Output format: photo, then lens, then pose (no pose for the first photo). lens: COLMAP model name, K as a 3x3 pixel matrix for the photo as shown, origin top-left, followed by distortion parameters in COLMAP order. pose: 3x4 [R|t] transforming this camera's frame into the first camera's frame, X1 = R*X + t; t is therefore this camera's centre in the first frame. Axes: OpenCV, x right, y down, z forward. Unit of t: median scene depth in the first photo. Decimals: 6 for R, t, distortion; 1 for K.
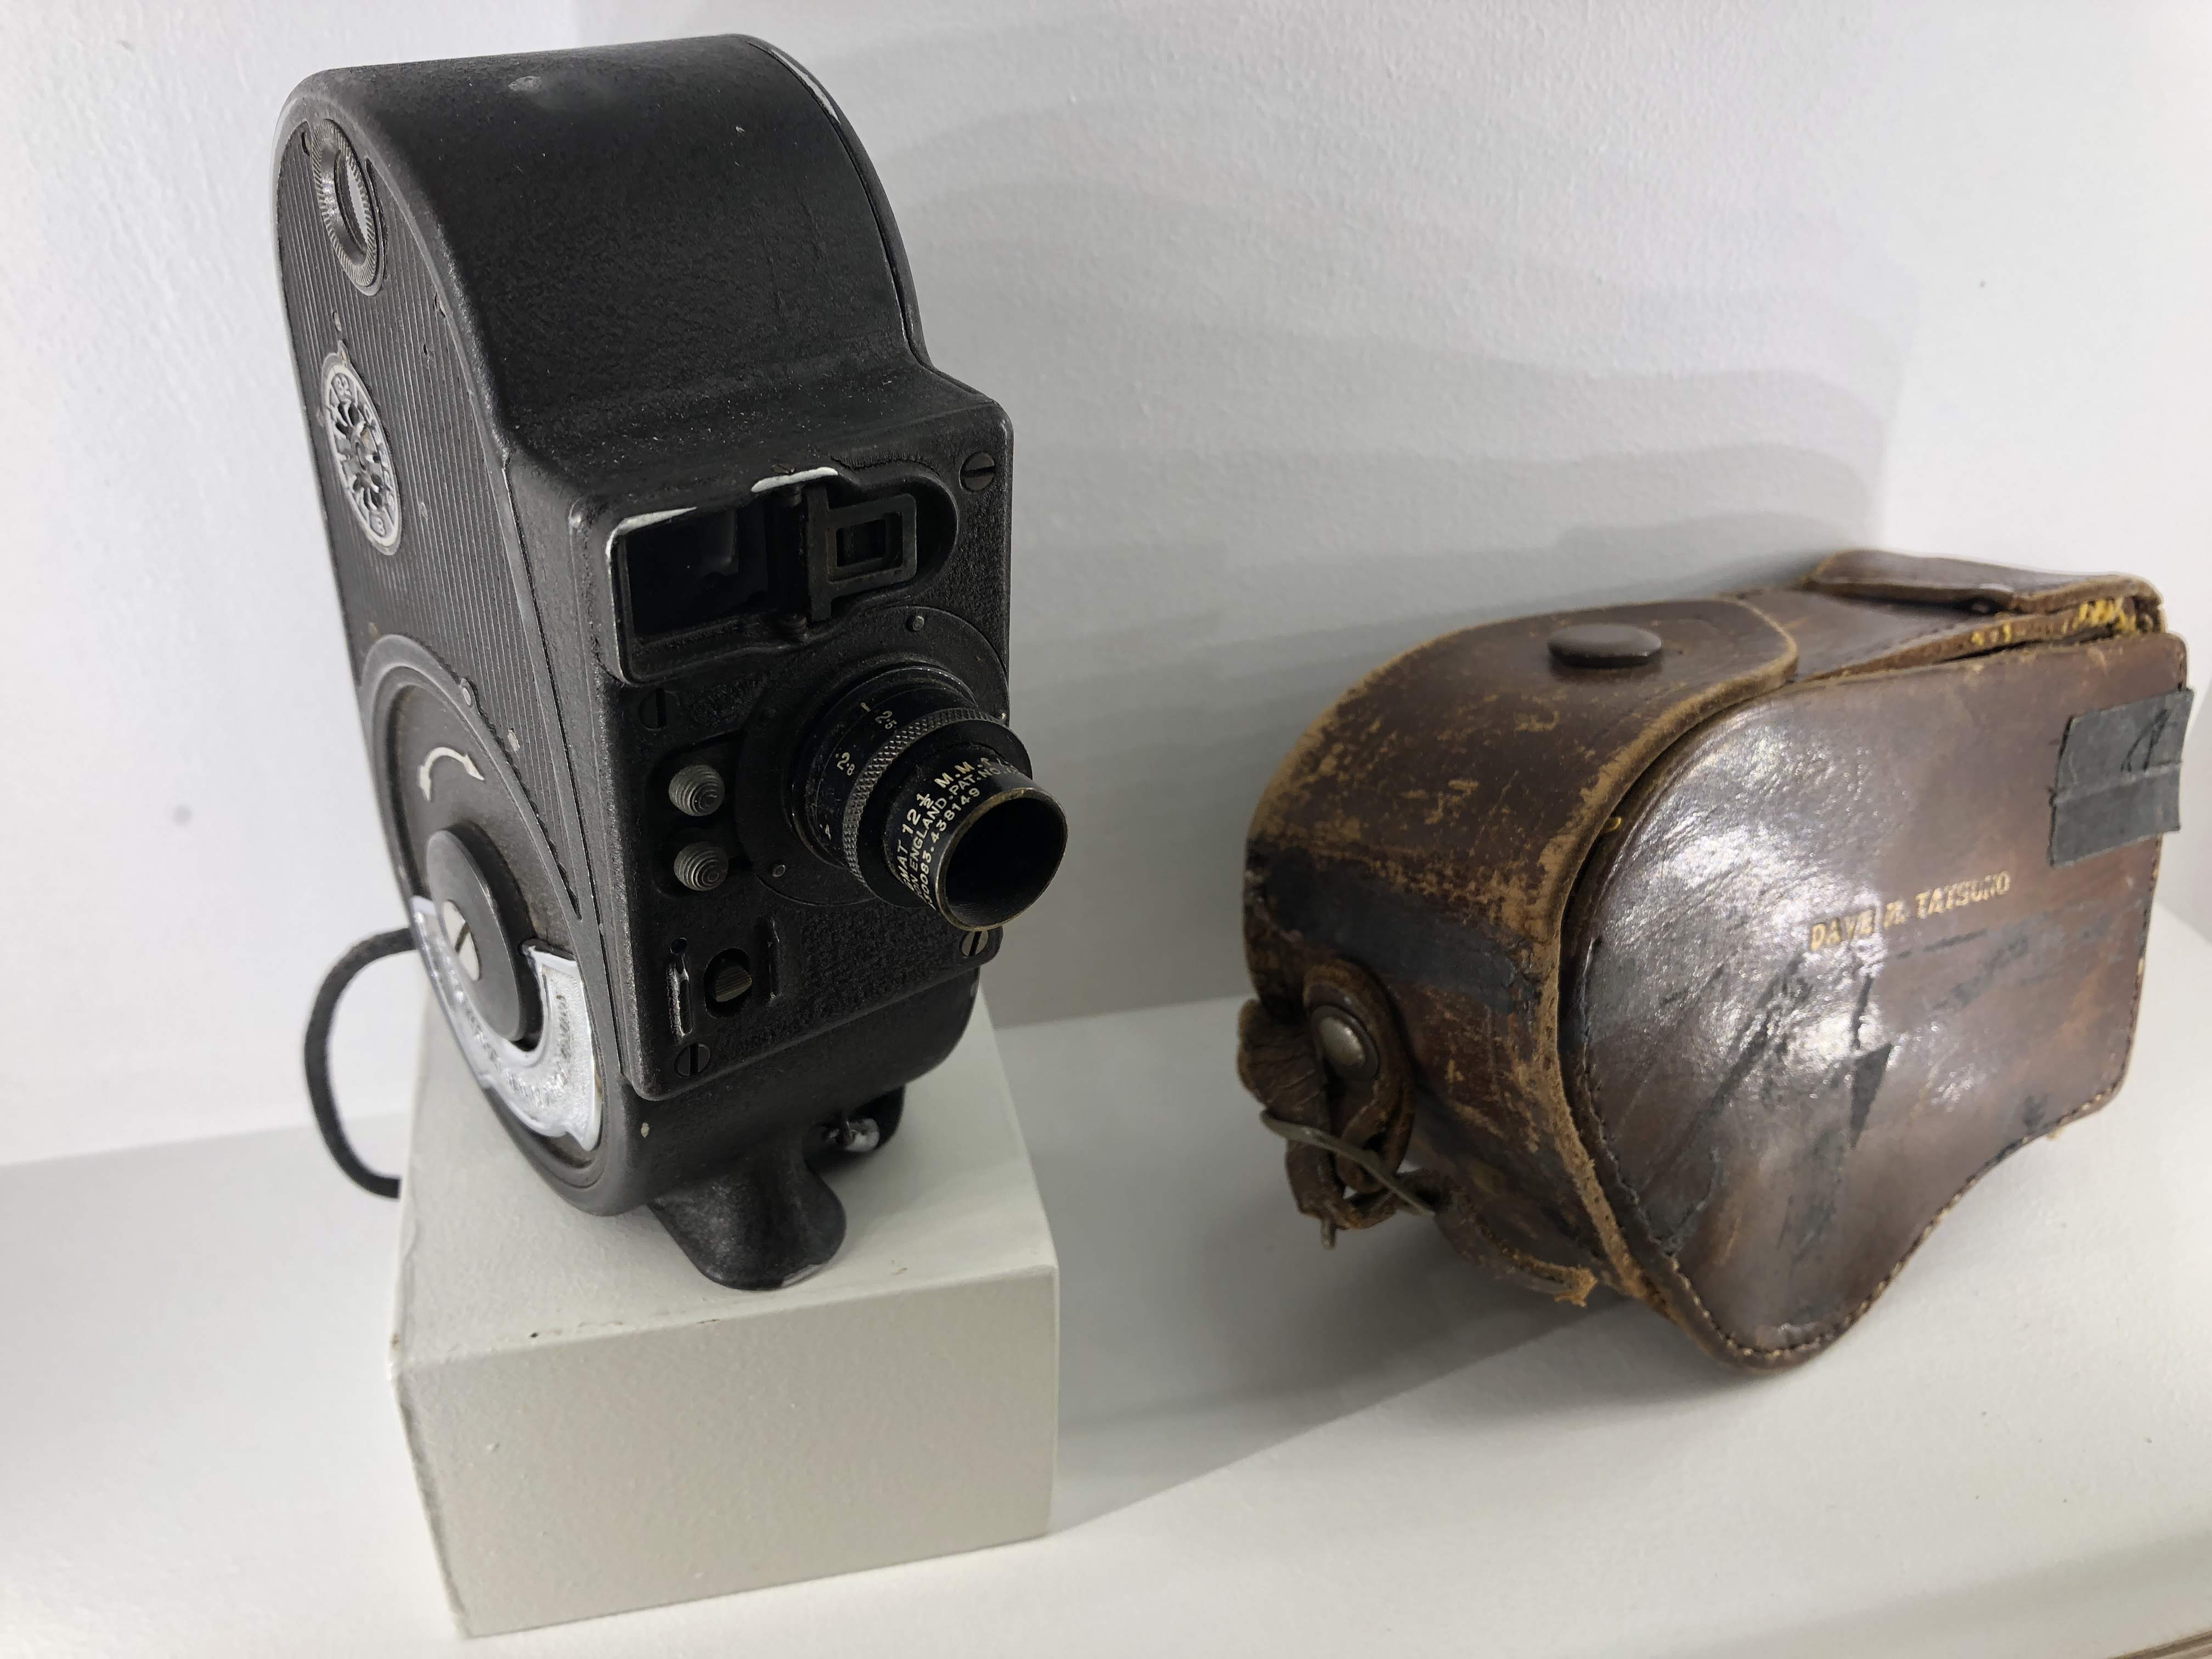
lens RADIAL K [[1856.1, 0, 1052.8], [0, 1856.1, 795.8], [0, 0, 1]] dist [-0.113253, 0.198512]
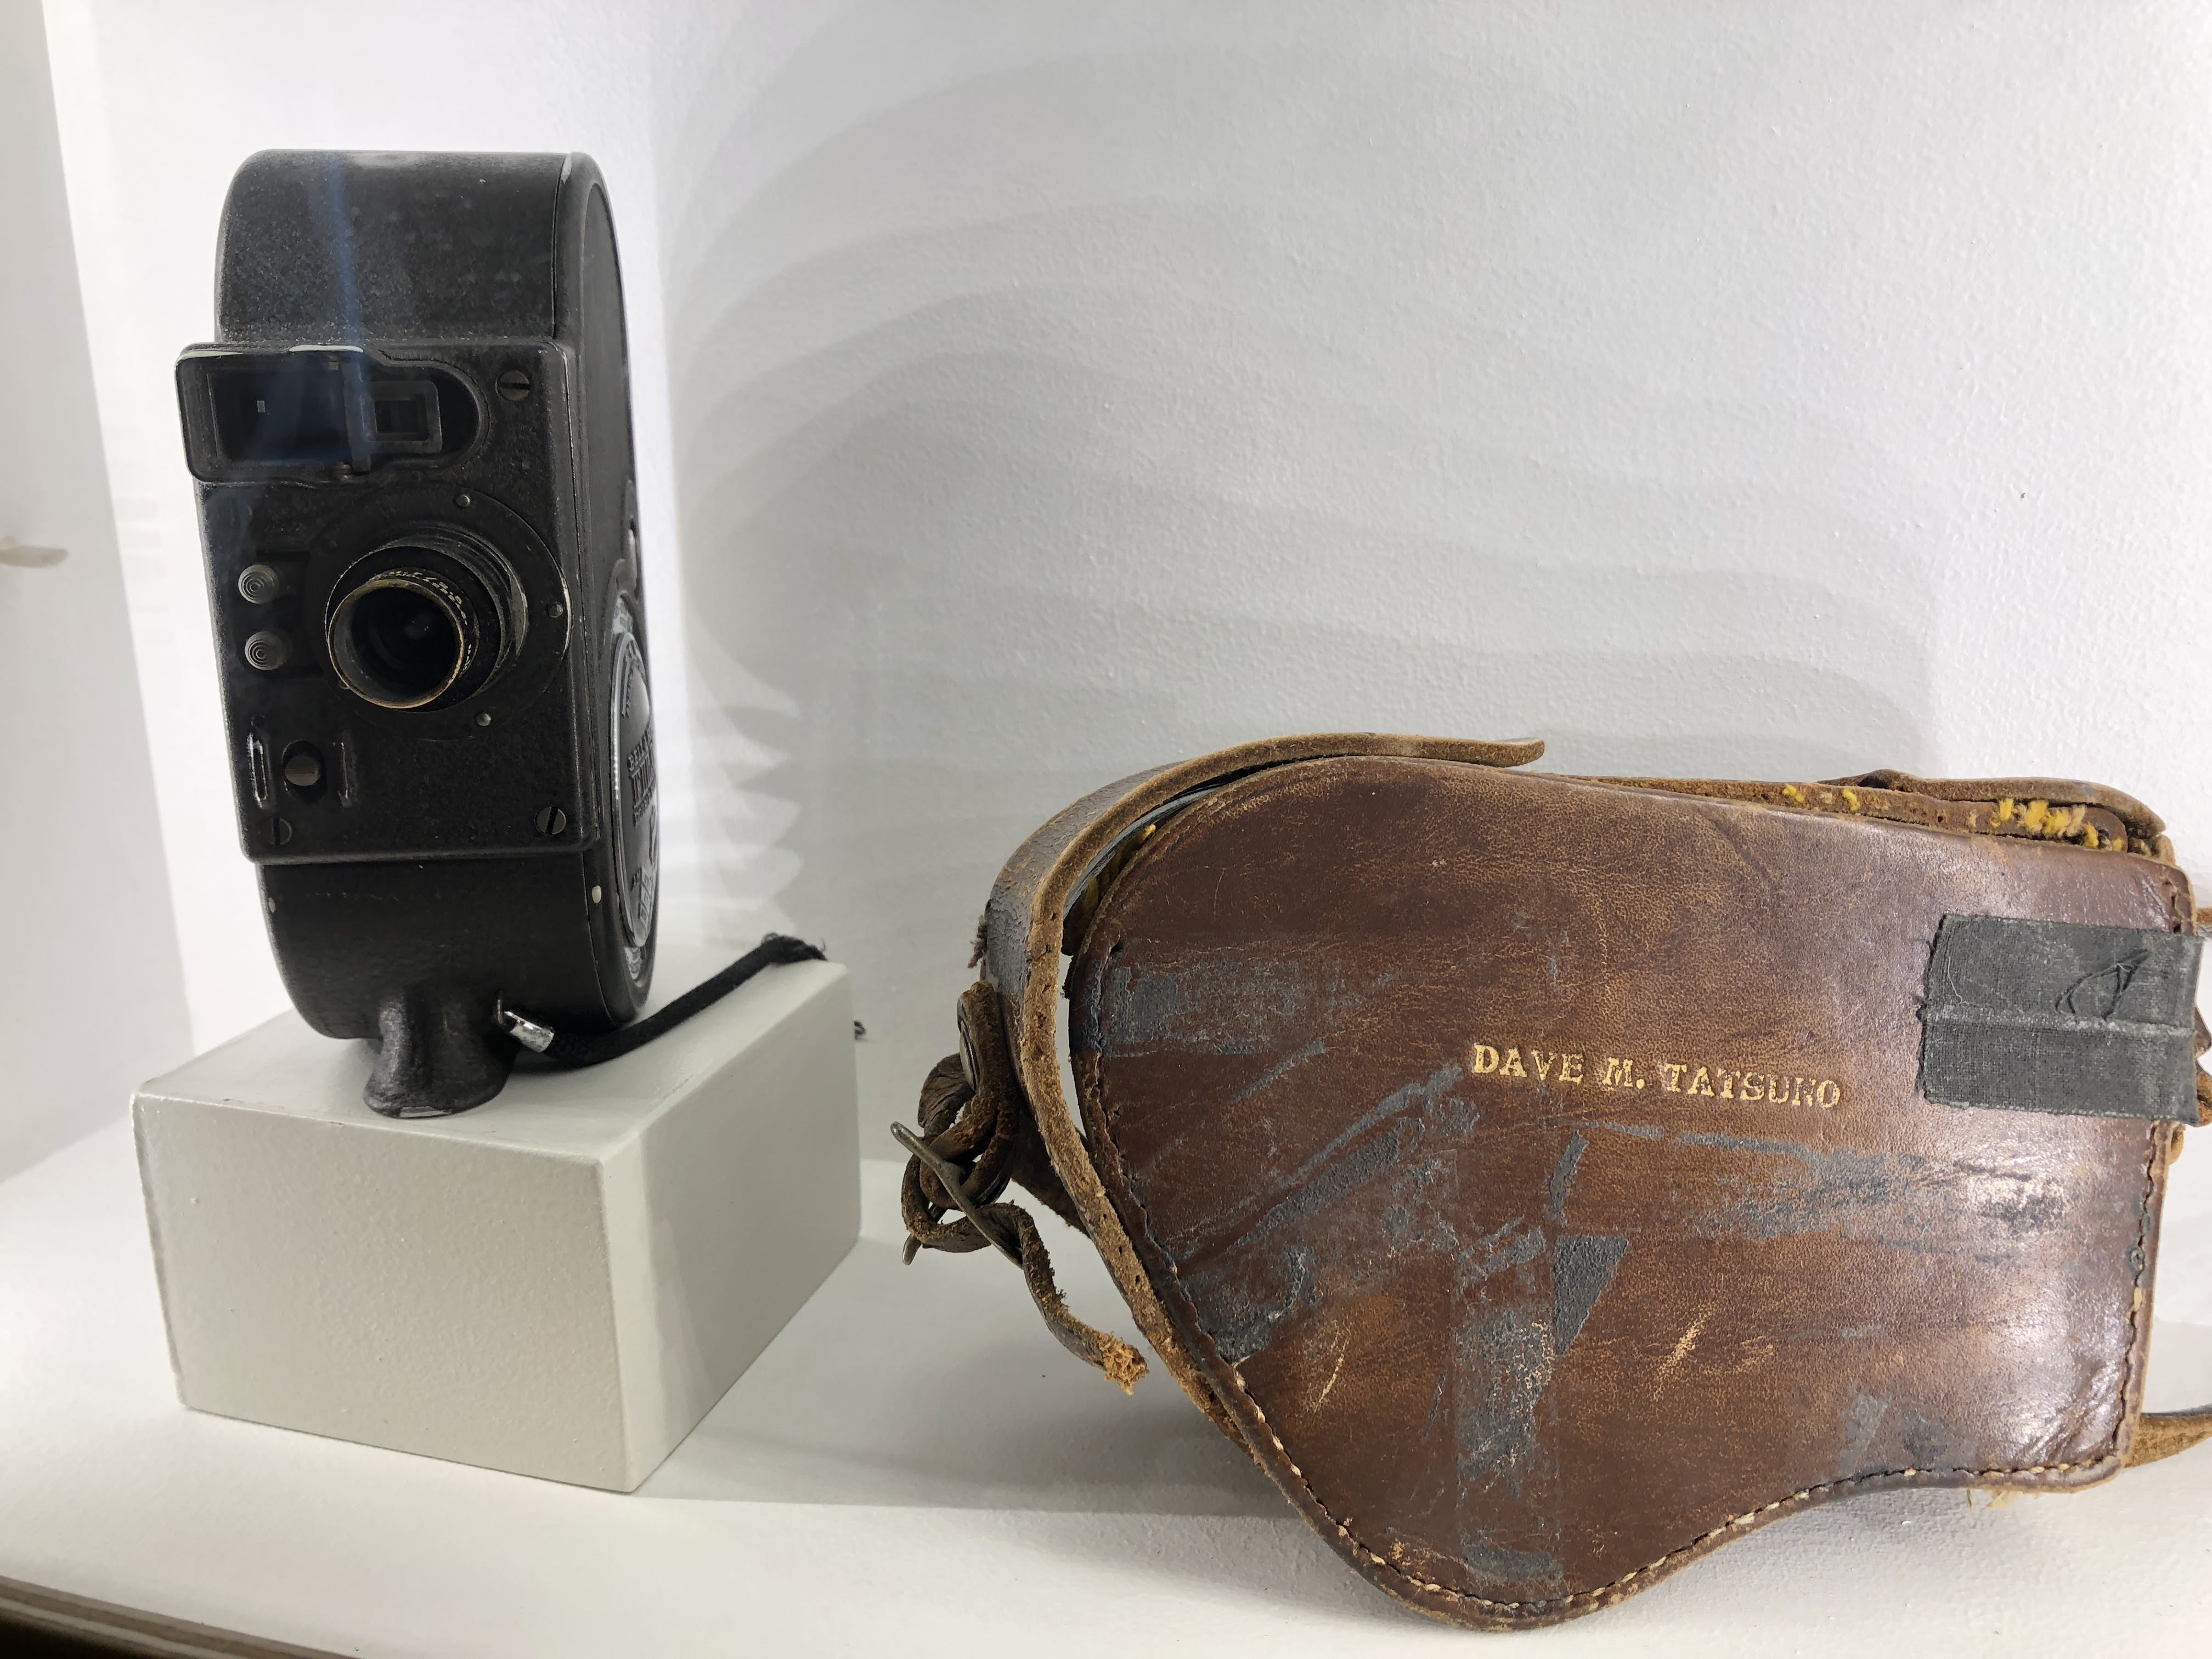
lens RADIAL K [[1859.1, 0, 1080.7], [0, 1859.1, 803.3], [0, 0, 1]] dist [-0.003812, -0.042417]
pose [[0.865301, 0.091584, -0.492815, 0.631094], [-0.238592, 0.939900, -0.244258, 0.211045], [0.440826, 0.328938, 0.835148, 0.106218]]
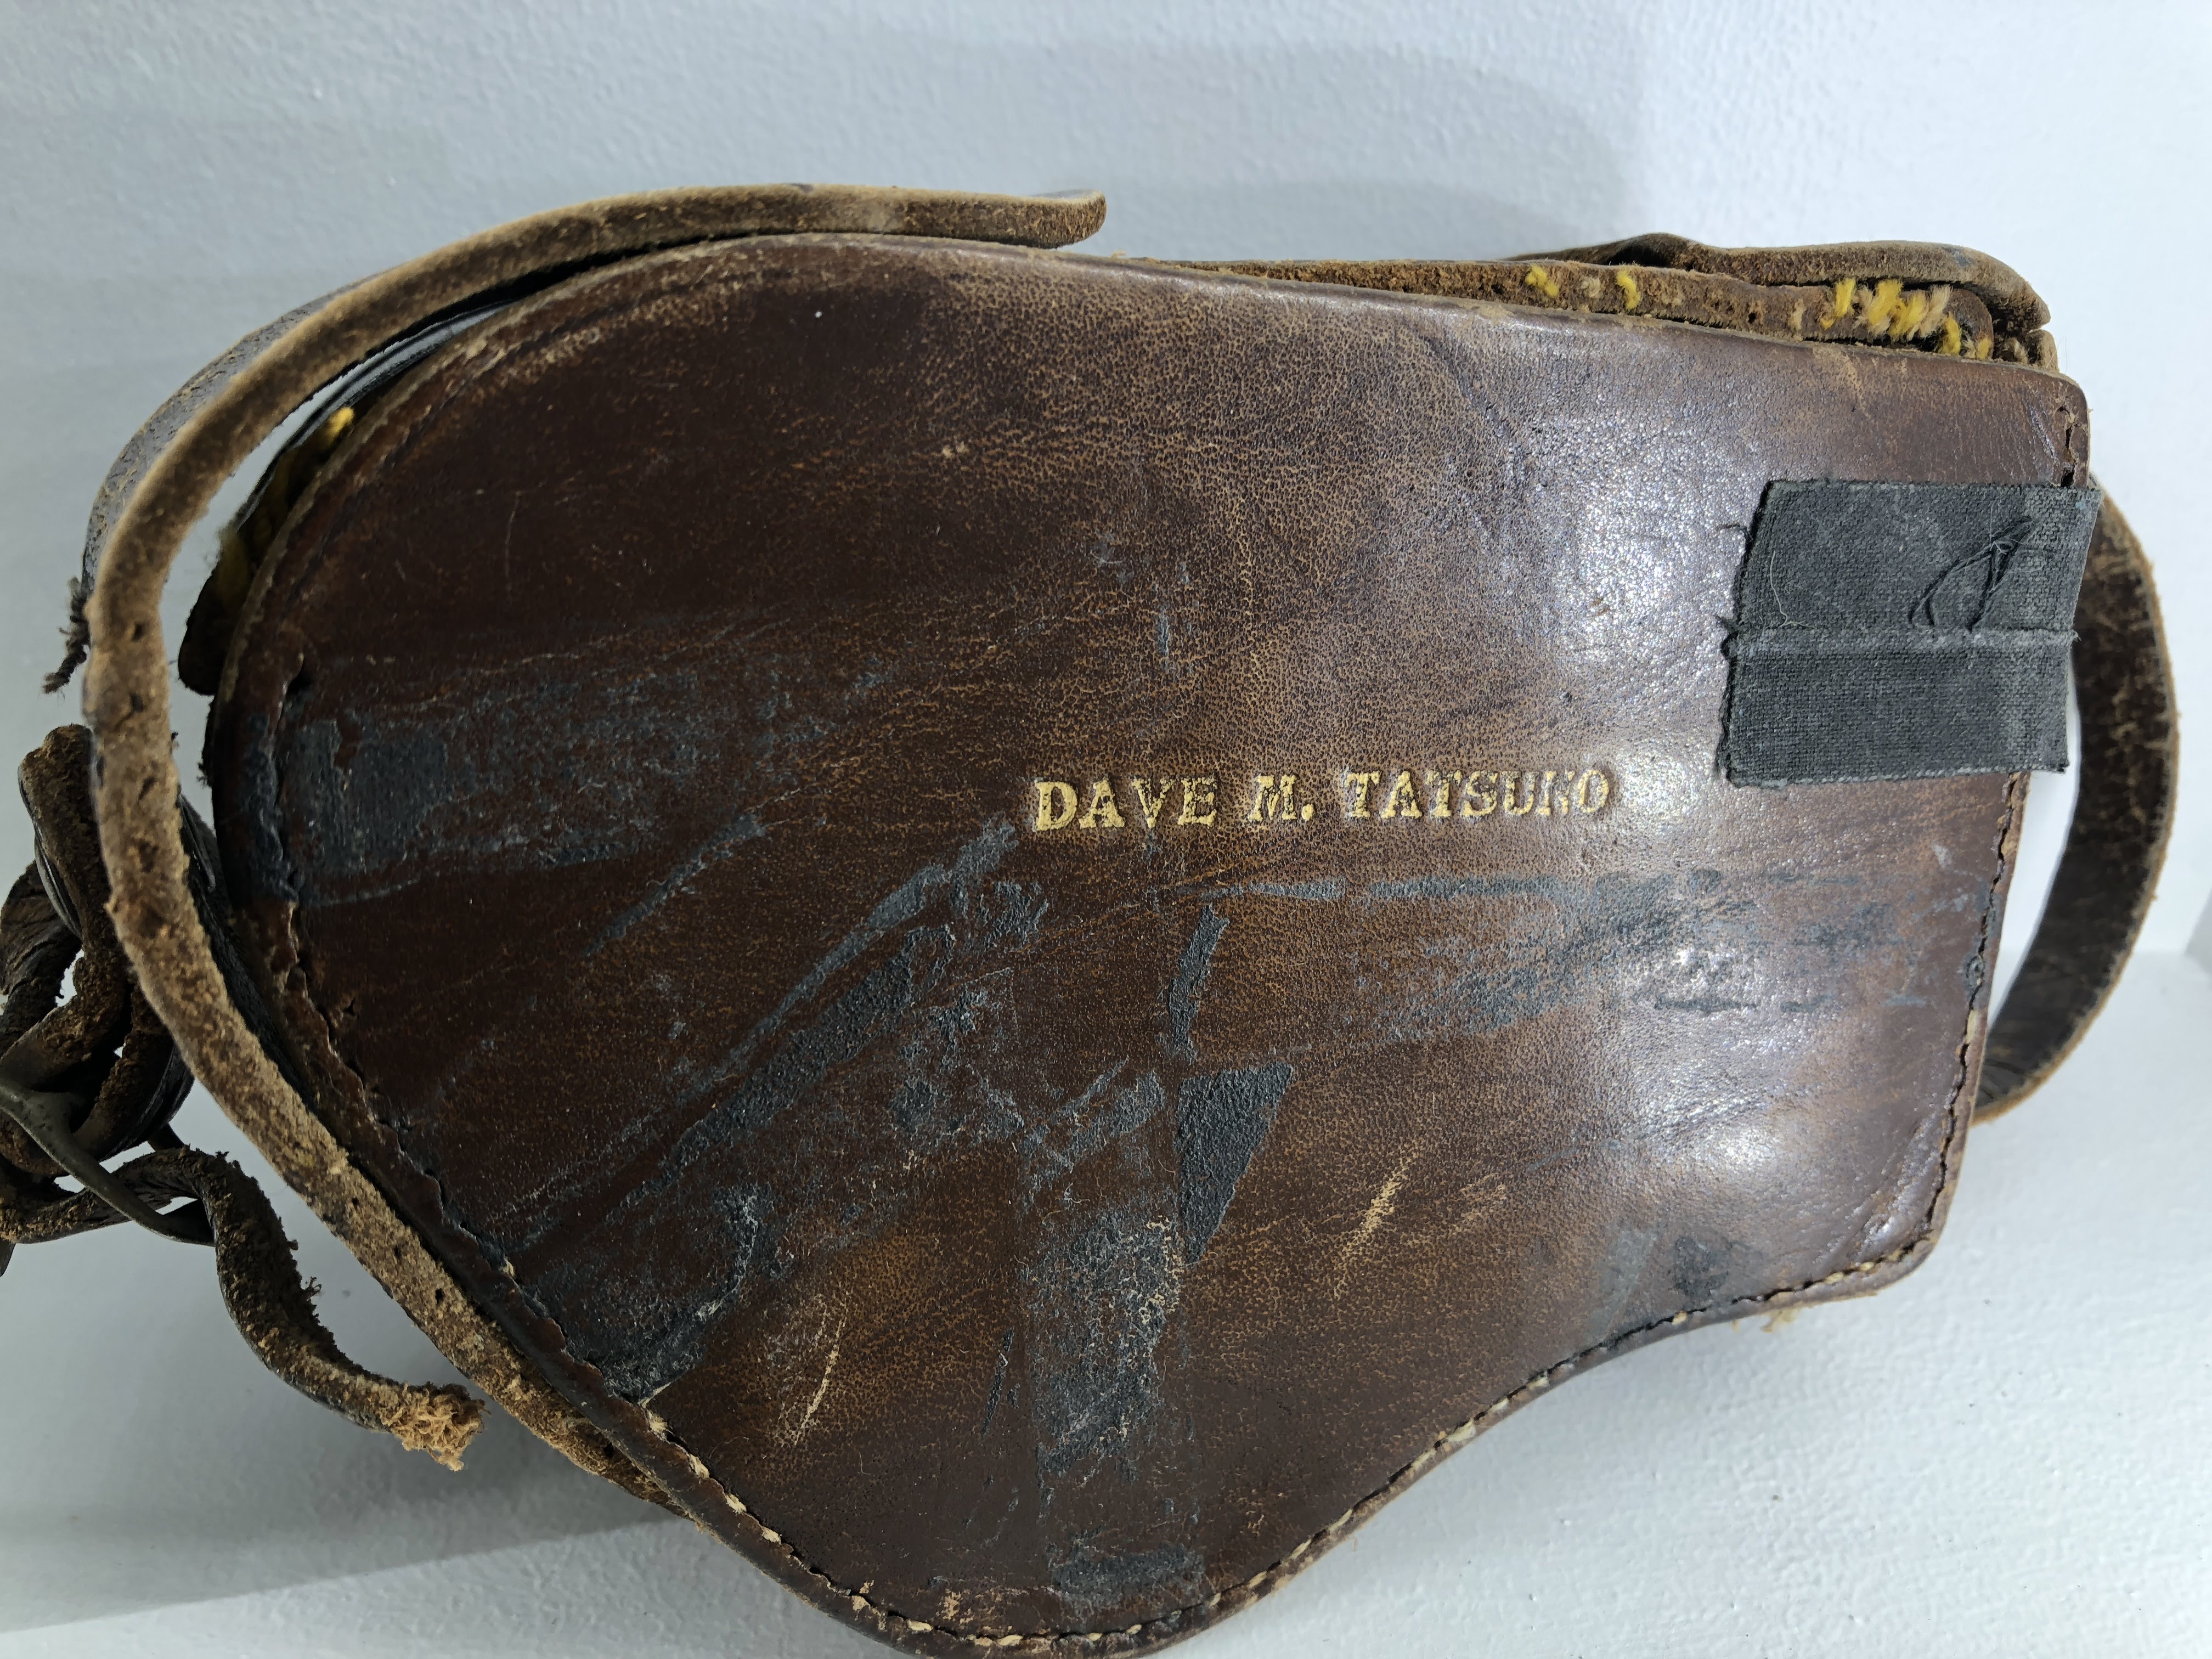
lens RADIAL K [[1859.1, 0, 1080.7], [0, 1859.1, 803.3], [0, 0, 1]] dist [-0.003812, -0.042417]
pose [[0.978132, 0.112517, -0.174921, 0.473313], [-0.119536, 0.992374, -0.030091, 0.083820], [0.170201, 0.050342, 0.984123, 0.472411]]
